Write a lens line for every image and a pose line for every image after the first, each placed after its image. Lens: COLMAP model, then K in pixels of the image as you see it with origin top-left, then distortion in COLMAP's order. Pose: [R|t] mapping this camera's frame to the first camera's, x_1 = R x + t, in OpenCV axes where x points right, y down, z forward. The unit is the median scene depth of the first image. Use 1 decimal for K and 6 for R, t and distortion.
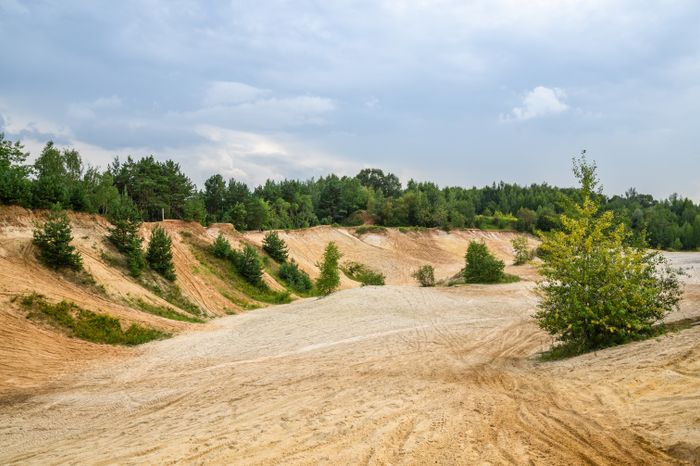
lens RADIAL K [[558.7, 0, 350.0], [0, 558.7, 233.0], [0, 0, 1]] dist [0.004585, 0.002563]
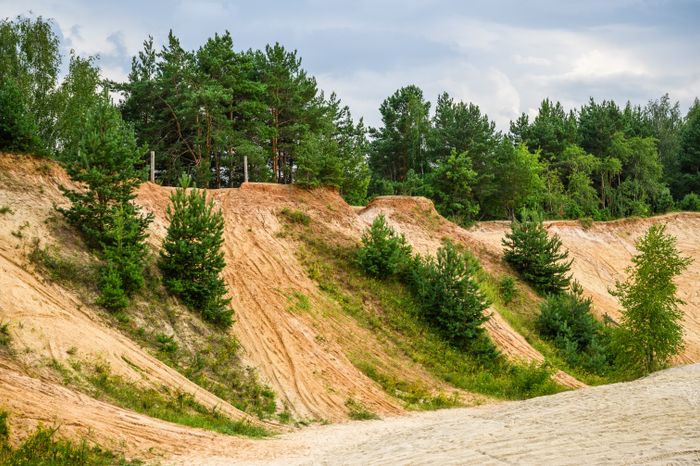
lens RADIAL K [[1274.8, 0, 350.0], [0, 1274.8, 233.0], [0, 0, 1]] dist [0.028794, 0.148817]
pose [[0.946498, -0.009926, -0.322557, 0.036953], [0.005582, 0.999881, -0.014391, 0.026463], [0.322661, 0.011820, 0.946441, 0.151022]]
